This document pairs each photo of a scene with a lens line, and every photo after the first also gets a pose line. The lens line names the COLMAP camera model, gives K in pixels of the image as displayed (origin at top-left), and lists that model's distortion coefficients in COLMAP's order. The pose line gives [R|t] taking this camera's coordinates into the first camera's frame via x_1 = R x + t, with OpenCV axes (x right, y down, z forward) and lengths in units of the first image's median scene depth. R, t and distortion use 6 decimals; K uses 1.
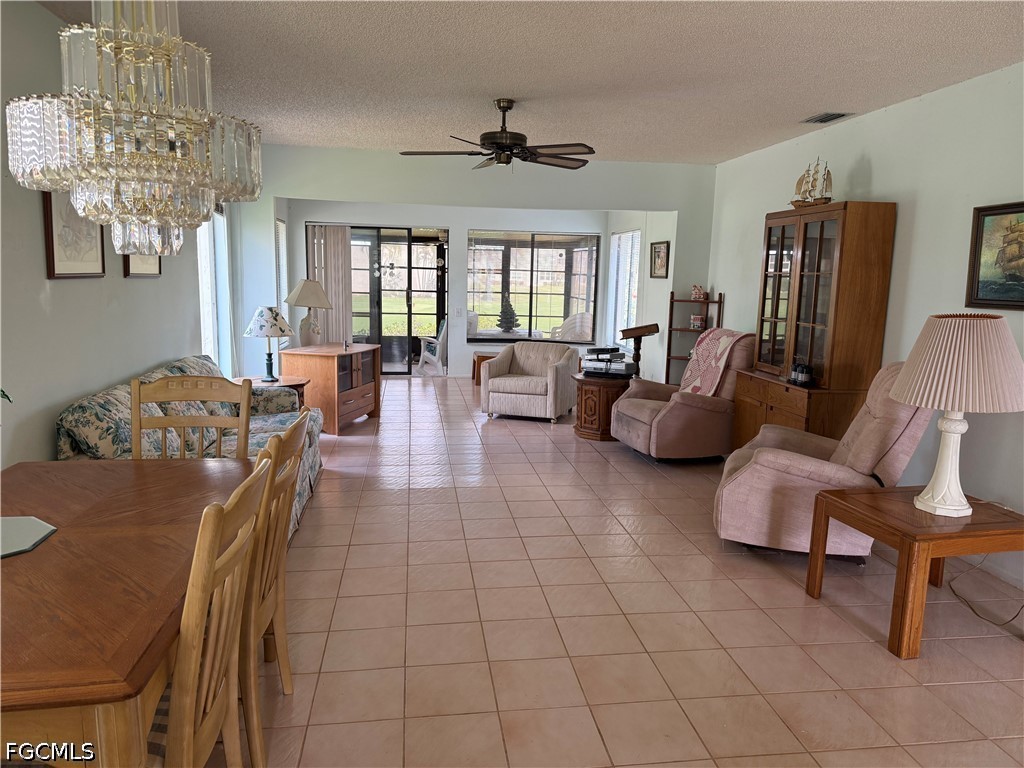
lens RADIAL K [[740.9, 0, 511.6], [0, 740.9, 391.1], [0, 0, 1]] dist [0.172350, -0.314274]
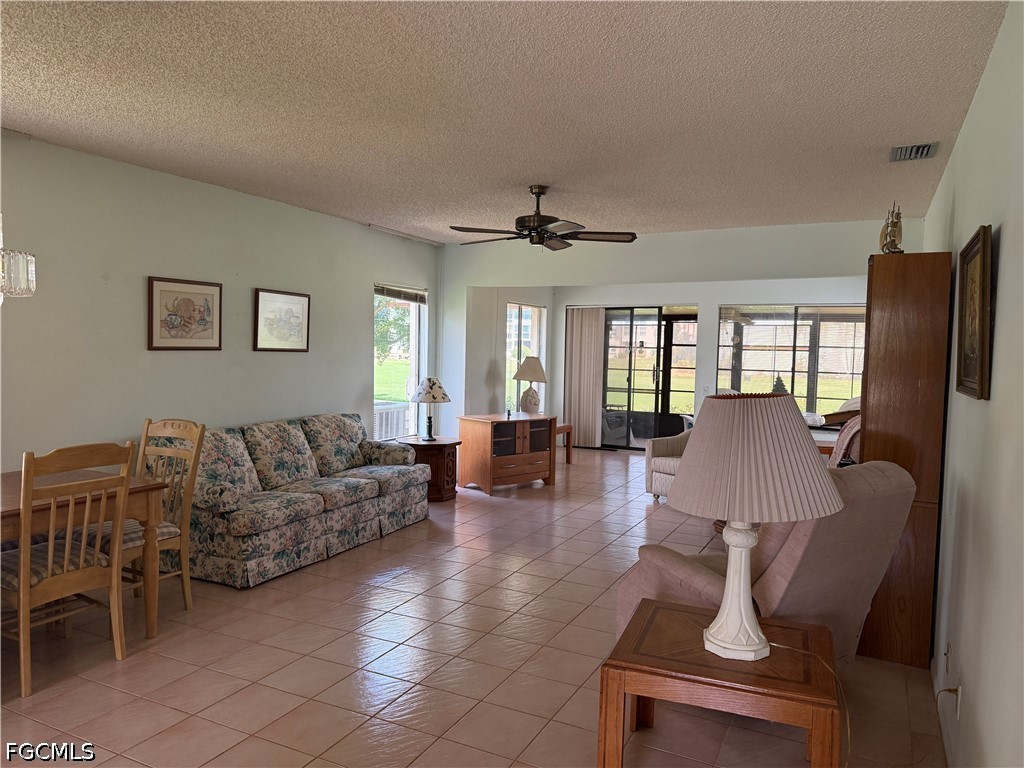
lens RADIAL K [[740.9, 0, 511.6], [0, 740.9, 391.1], [0, 0, 1]] dist [0.172350, -0.314274]
pose [[0.813050, 0.030460, -0.581397, 0.533282], [-0.092795, 0.992644, -0.077762, -0.013085], [0.574752, 0.117175, 0.809895, 0.145083]]
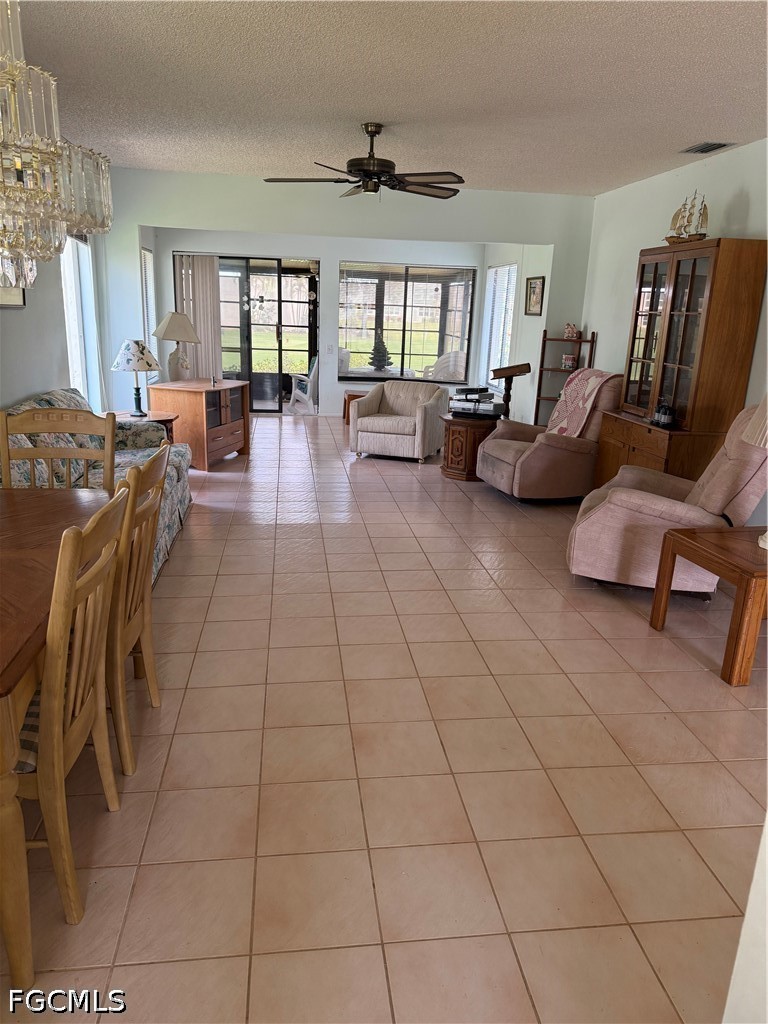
lens RADIAL K [[740.9, 0, 383.6], [0, 740.9, 519.8], [0, 0, 1]] dist [0.172350, -0.314274]
pose [[0.999883, 0.014456, -0.005003, 0.015454], [-0.013764, 0.992918, 0.117999, 0.001506], [0.006674, -0.117917, 0.993001, -0.018572]]
